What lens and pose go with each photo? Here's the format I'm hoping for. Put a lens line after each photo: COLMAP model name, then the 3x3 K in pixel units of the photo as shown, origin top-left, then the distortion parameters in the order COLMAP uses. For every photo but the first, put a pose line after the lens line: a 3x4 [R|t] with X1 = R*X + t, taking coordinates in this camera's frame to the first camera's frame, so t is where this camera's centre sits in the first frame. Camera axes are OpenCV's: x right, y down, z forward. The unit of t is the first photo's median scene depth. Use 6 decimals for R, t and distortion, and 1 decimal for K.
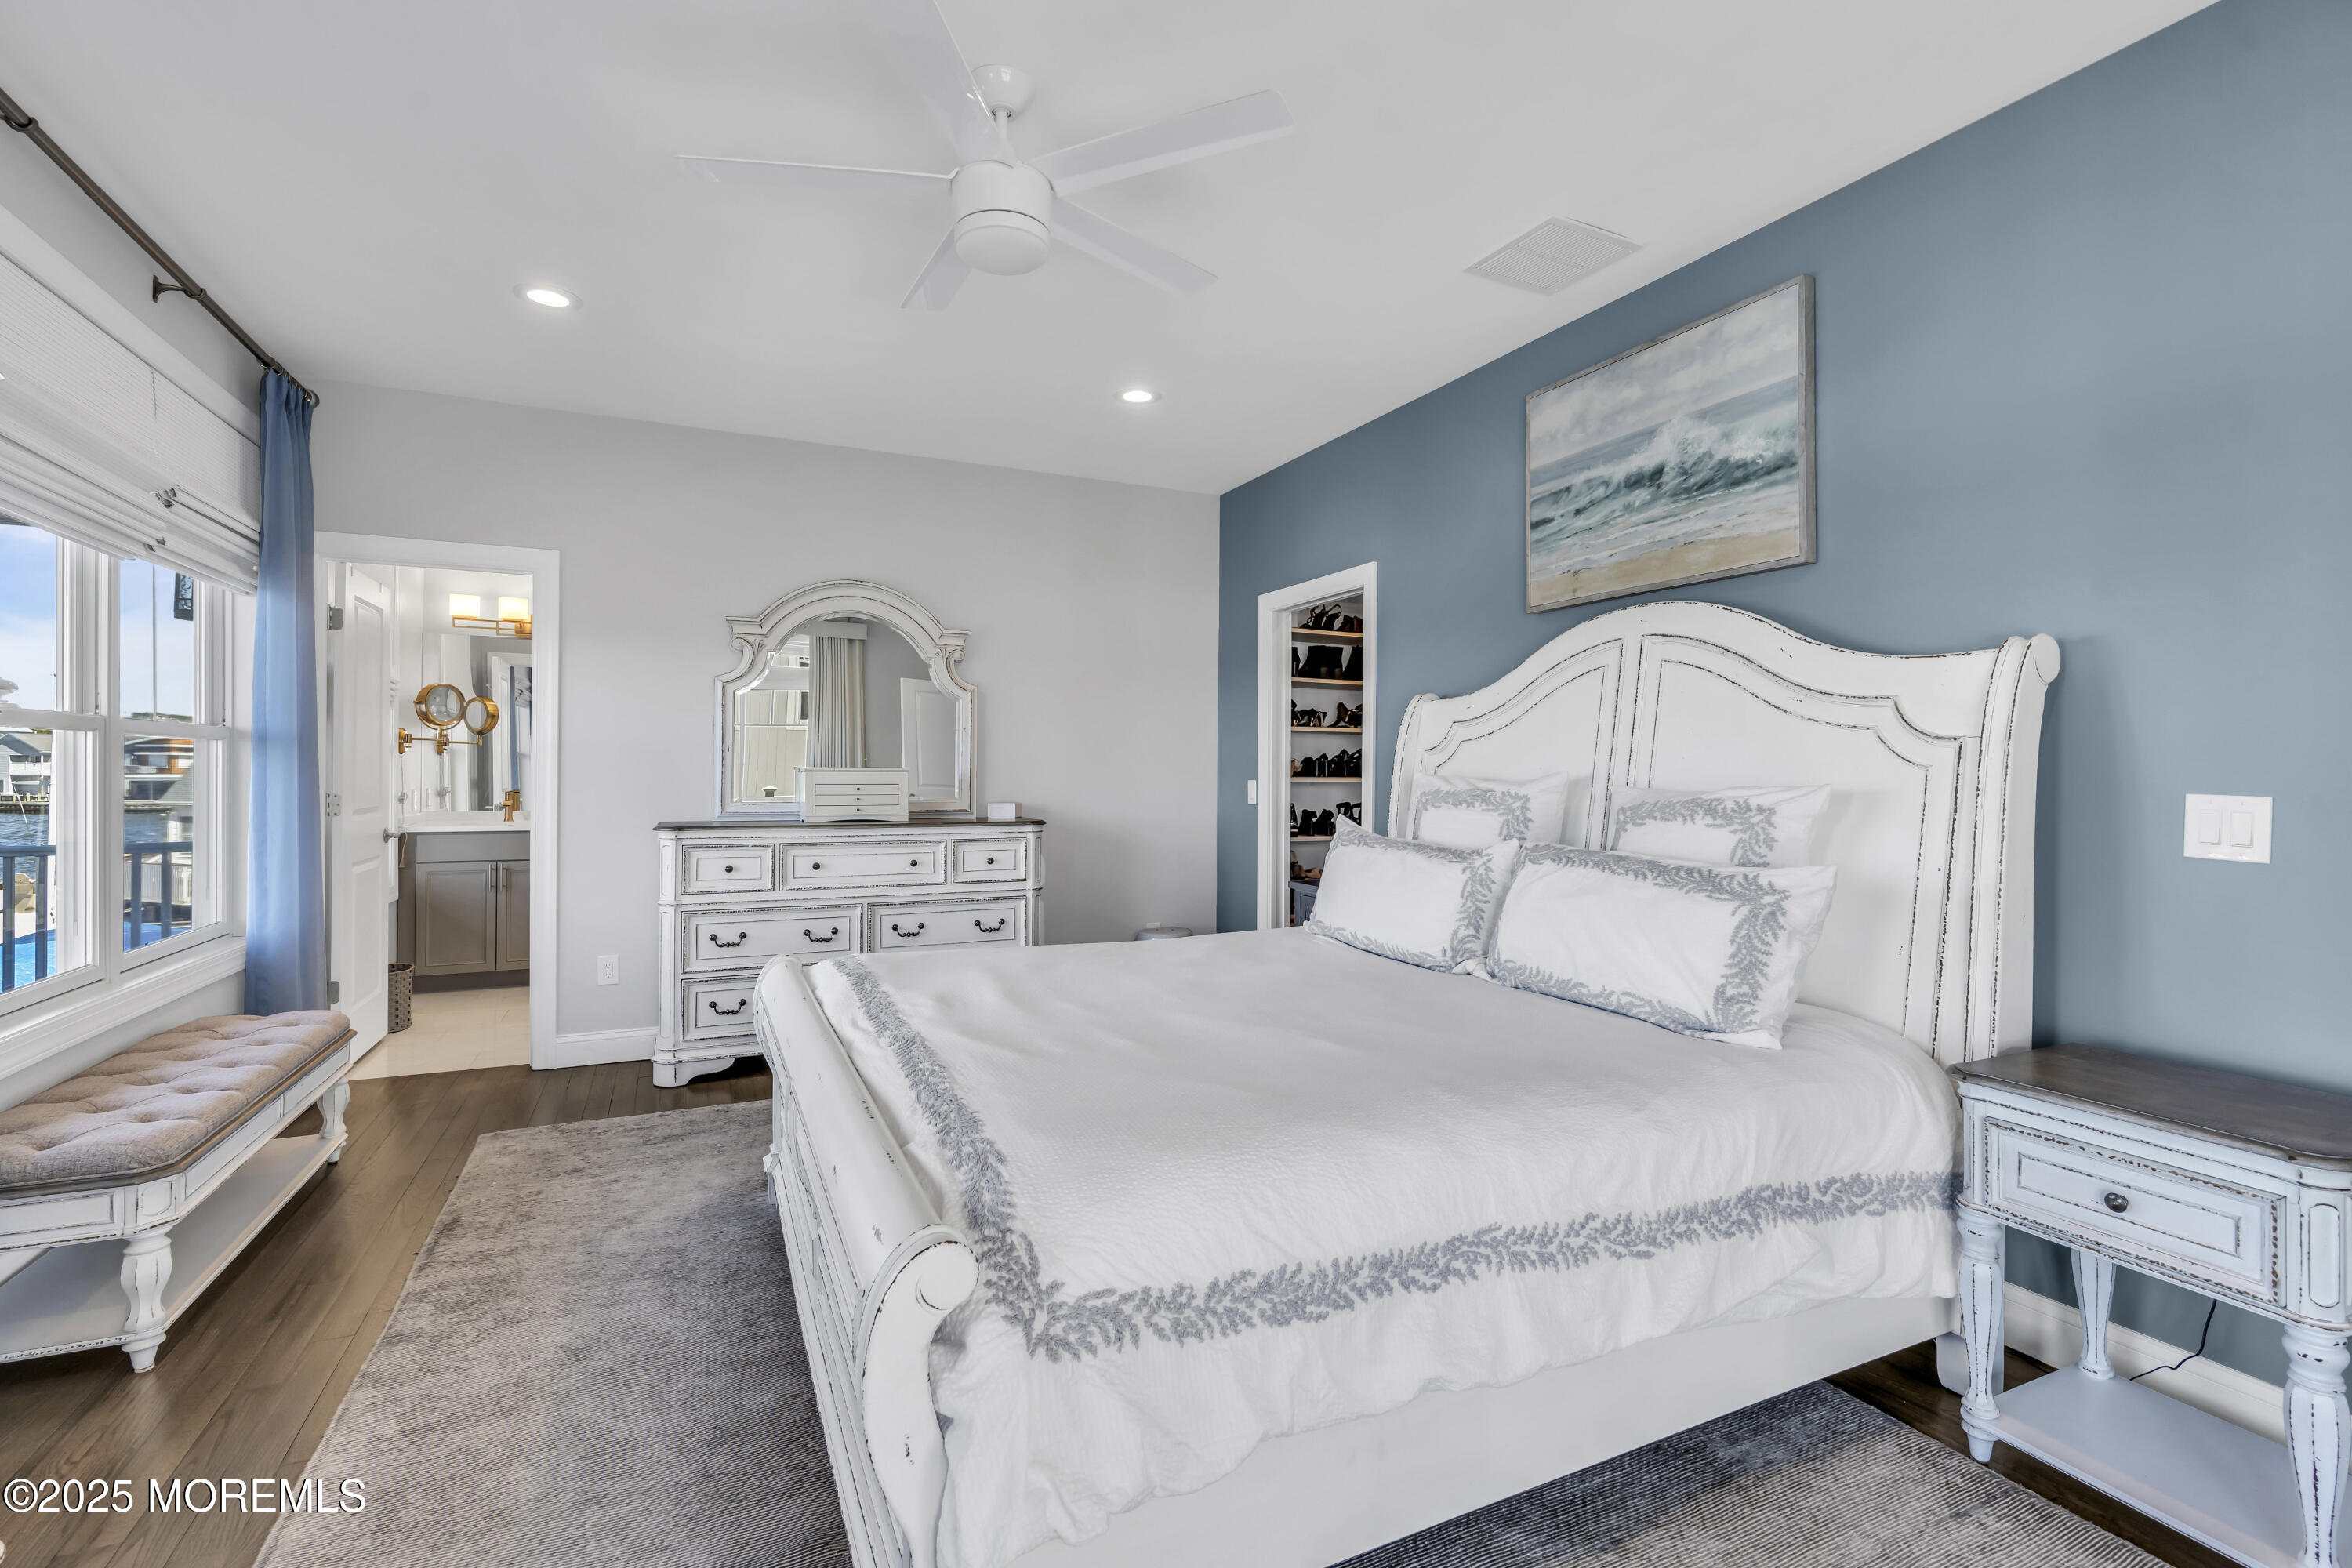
lens RADIAL K [[1066.6, 0, 1174.7], [0, 1066.6, 773.1], [0, 0, 1]] dist [-0.009425, 0.004137]
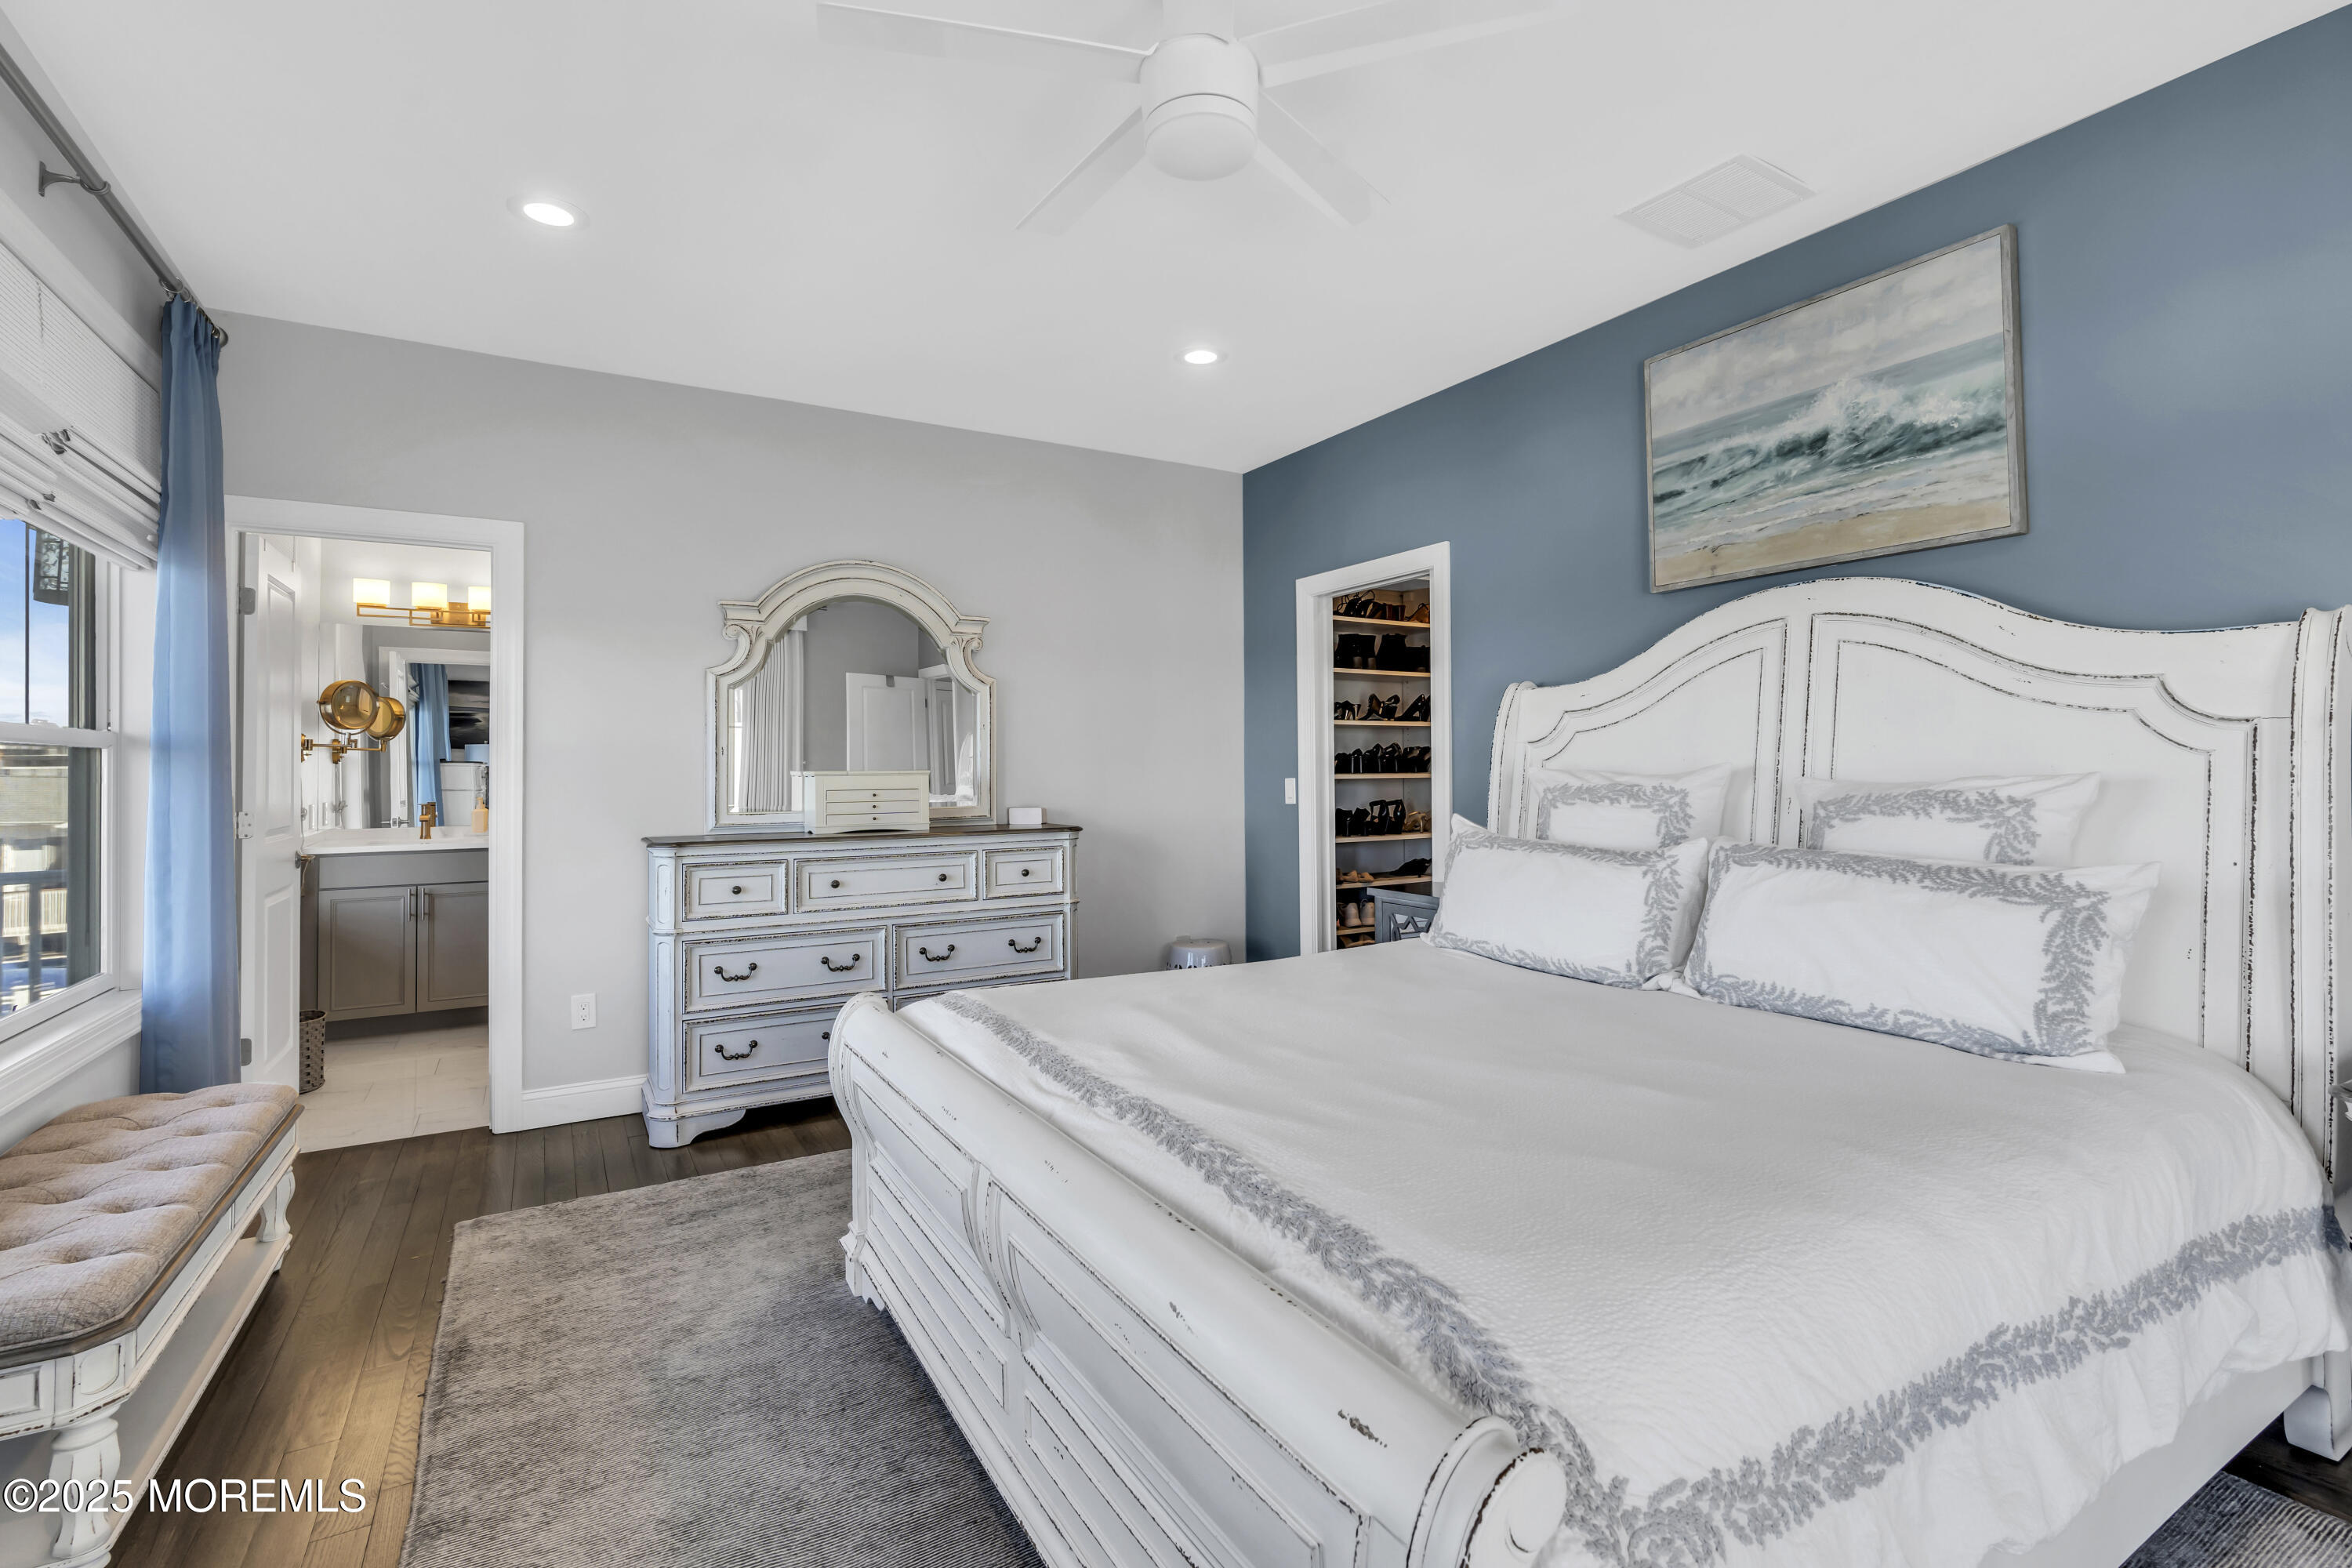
lens RADIAL K [[1066.6, 0, 1153.5], [0, 1066.6, 753.7], [0, 0, 1]] dist [-0.009425, 0.004137]
pose [[0.995088, -0.013338, 0.098090, -0.204800], [0.015023, 0.999752, -0.016465, -0.001887], [-0.097846, 0.017858, 0.995041, 0.129415]]
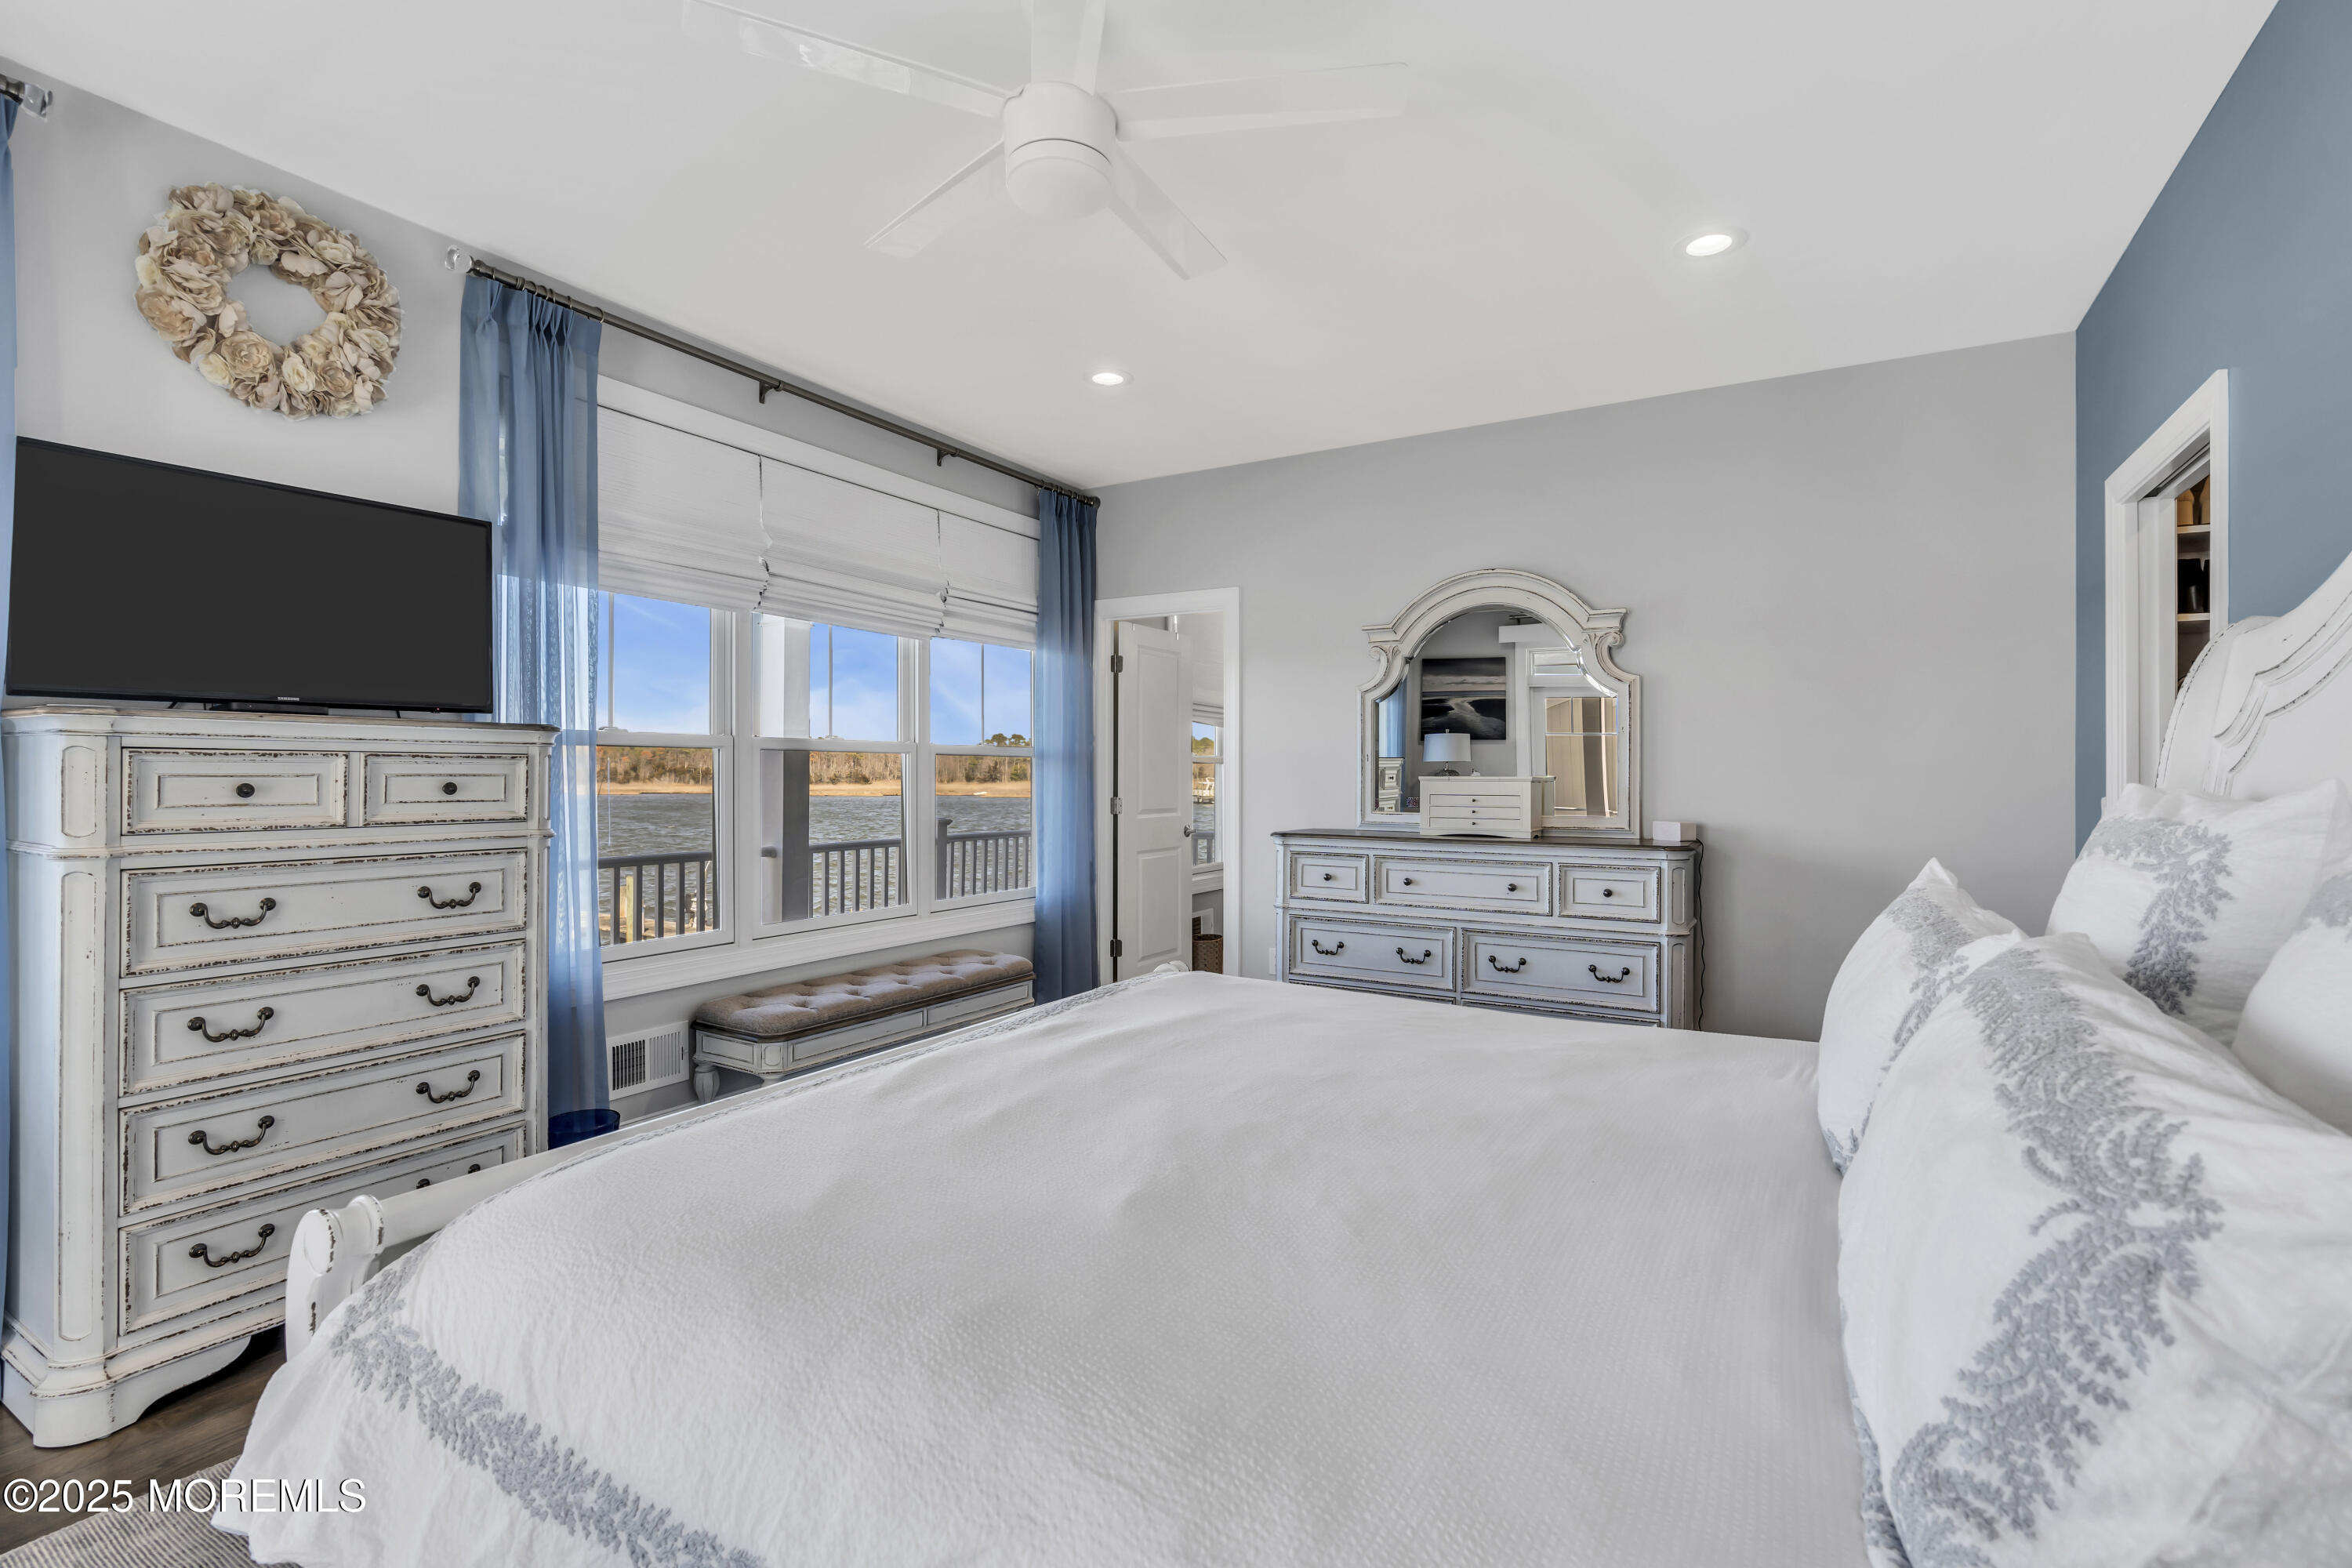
lens RADIAL K [[1066.6, 0, 1225.1], [0, 1066.6, 785.8], [0, 0, 1]] dist [-0.009425, 0.004137]
pose [[0.566188, 0.003824, -0.824267, 0.444947], [-0.002933, 0.999992, 0.002624, 0.001100], [0.824271, 0.000932, 0.566195, 0.428364]]
